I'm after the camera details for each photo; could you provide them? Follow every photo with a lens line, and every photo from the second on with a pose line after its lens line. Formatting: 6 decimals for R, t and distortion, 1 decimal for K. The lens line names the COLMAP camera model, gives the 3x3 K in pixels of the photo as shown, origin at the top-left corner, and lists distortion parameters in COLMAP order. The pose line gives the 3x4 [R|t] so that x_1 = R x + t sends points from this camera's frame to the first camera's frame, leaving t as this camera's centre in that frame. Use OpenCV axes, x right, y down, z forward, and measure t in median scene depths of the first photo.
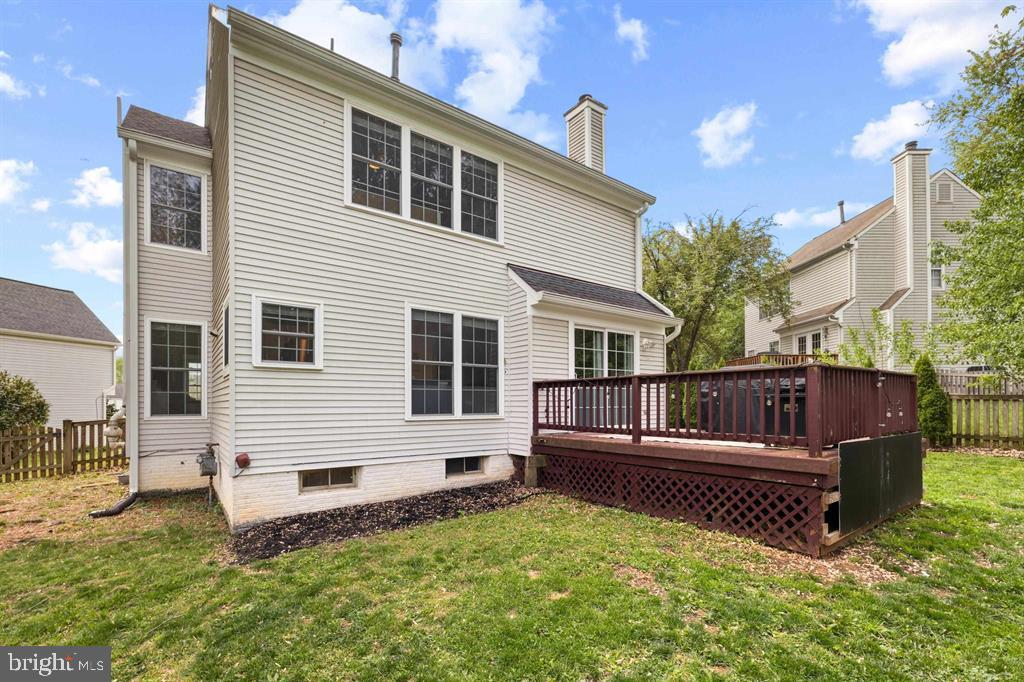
lens RADIAL K [[445.6, 0, 516.2], [0, 445.6, 397.2], [0, 0, 1]] dist [0.001589, 0.000366]
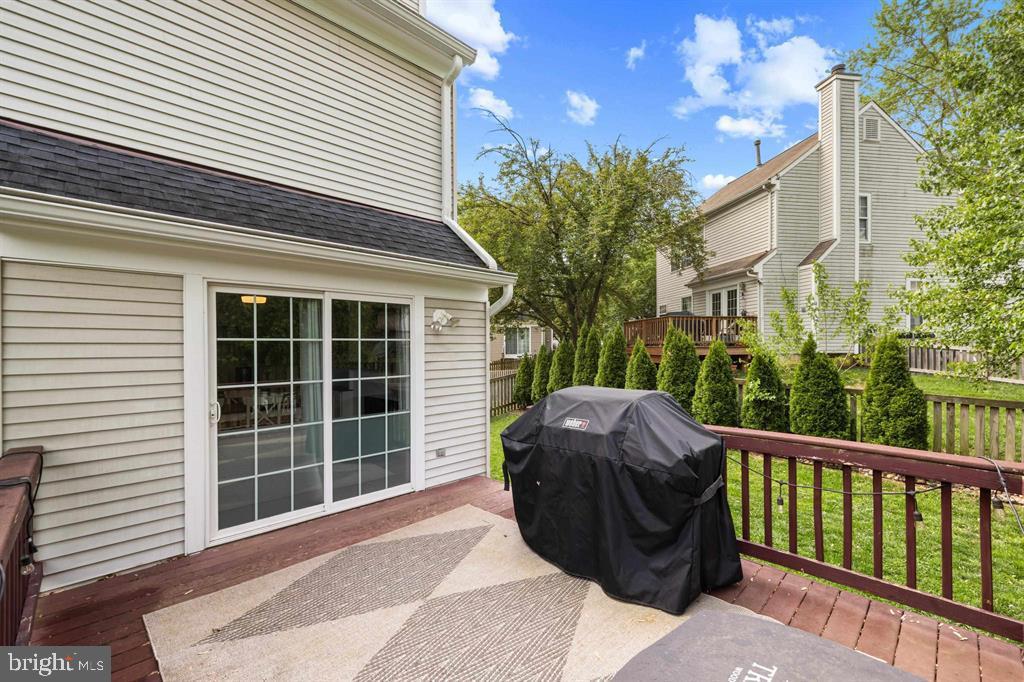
lens RADIAL K [[445.6, 0, 504.5], [0, 445.6, 348.0], [0, 0, 1]] dist [0.001589, 0.000366]
pose [[0.991331, 0.000377, 0.131389, 0.144541], [-0.002007, 0.999923, 0.012271, -0.046171], [-0.131375, -0.012428, 0.991255, 0.235088]]
